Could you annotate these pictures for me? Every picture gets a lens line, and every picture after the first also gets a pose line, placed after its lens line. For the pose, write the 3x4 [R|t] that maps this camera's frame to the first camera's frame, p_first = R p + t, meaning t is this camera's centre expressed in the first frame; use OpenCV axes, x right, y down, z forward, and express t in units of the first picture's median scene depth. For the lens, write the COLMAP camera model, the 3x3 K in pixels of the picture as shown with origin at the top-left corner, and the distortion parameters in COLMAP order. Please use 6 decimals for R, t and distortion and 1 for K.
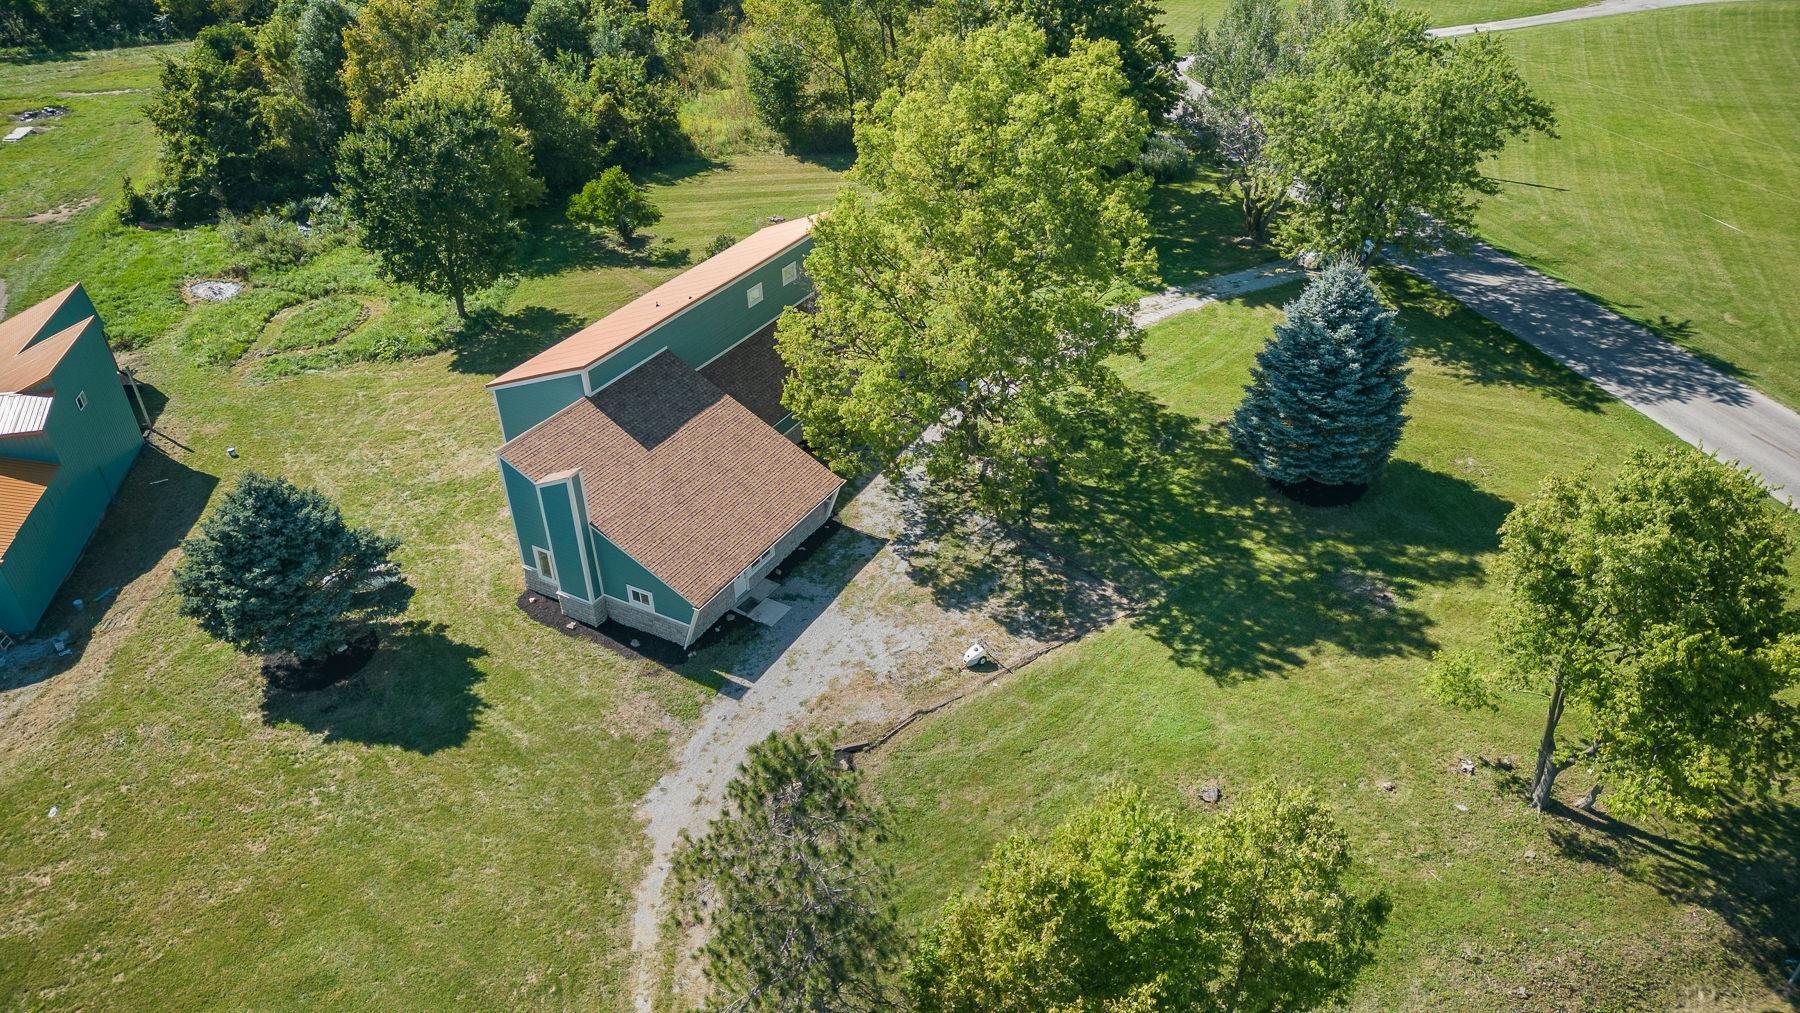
lens RADIAL K [[1262.0, 0, 902.6], [0, 1262.0, 506.2], [0, 0, 1]] dist [0.064420, -0.043780]
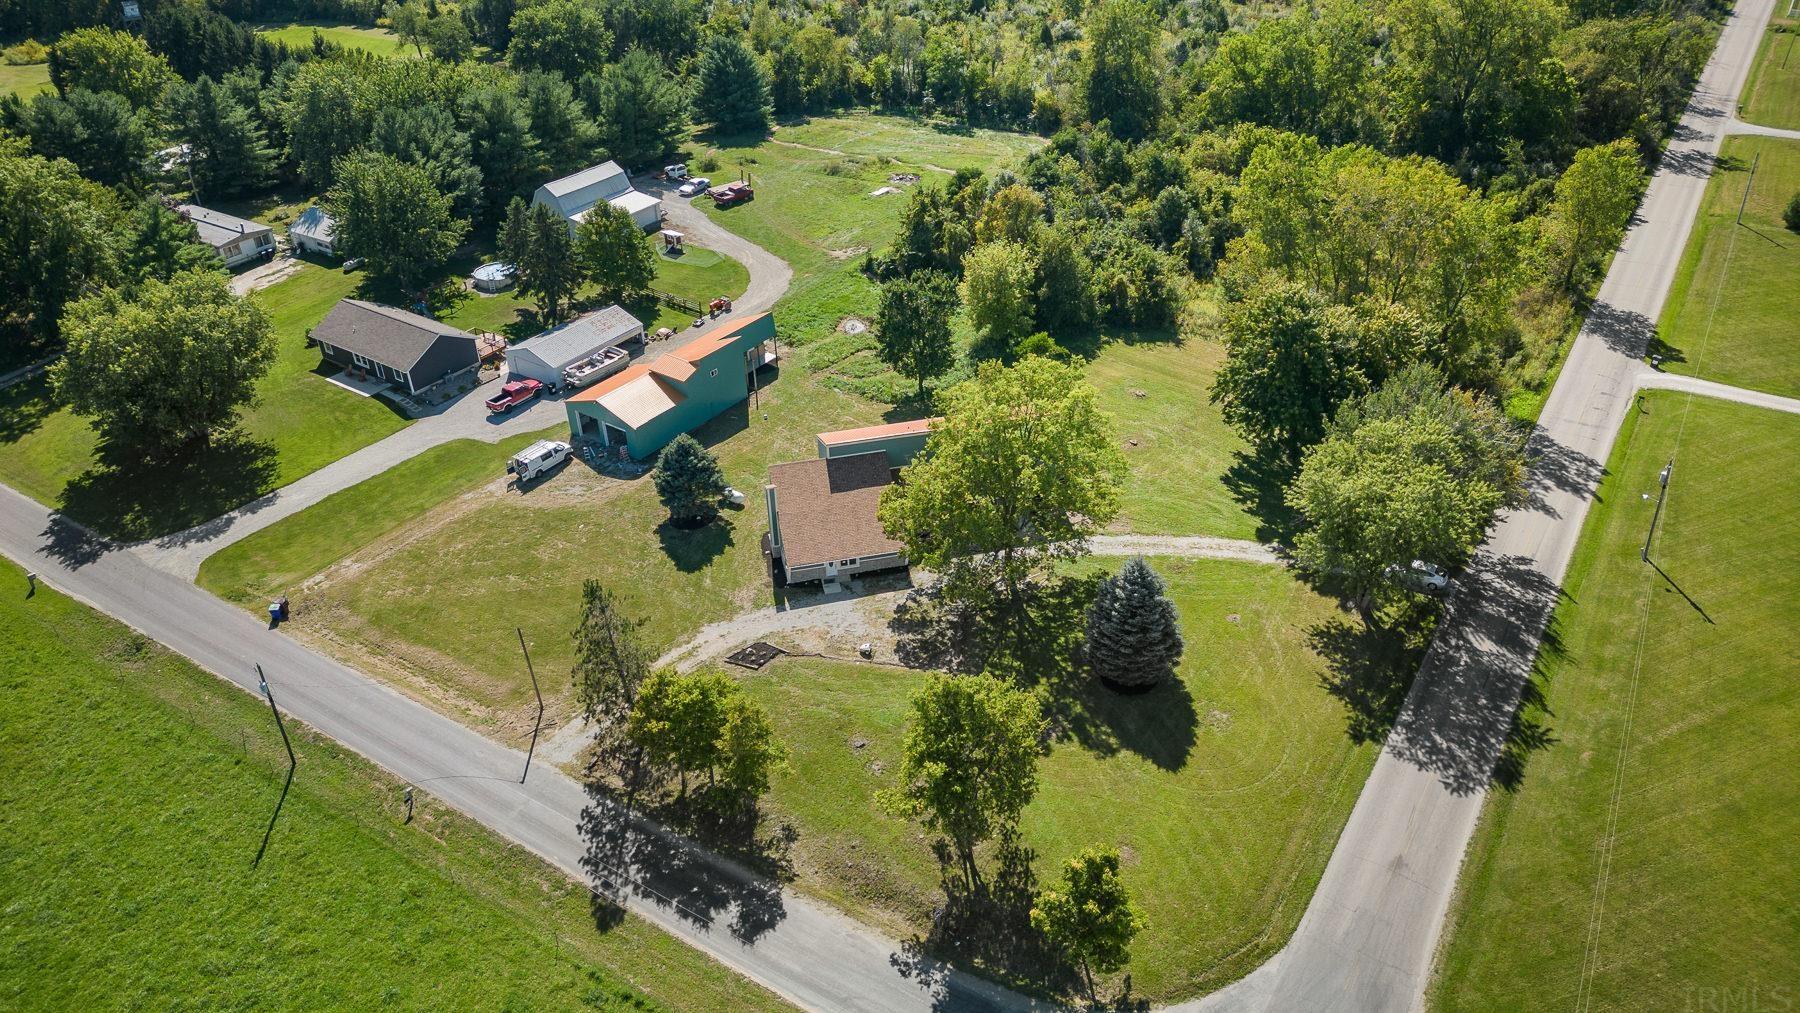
lens RADIAL K [[1262.0, 0, 896.1], [0, 1262.0, 505.6], [0, 0, 1]] dist [0.064420, -0.043780]
pose [[0.673443, 0.406919, -0.617164, 1.112762], [-0.392487, 0.904293, 0.167956, -0.400473], [0.626441, 0.129120, 0.768700, -0.497860]]
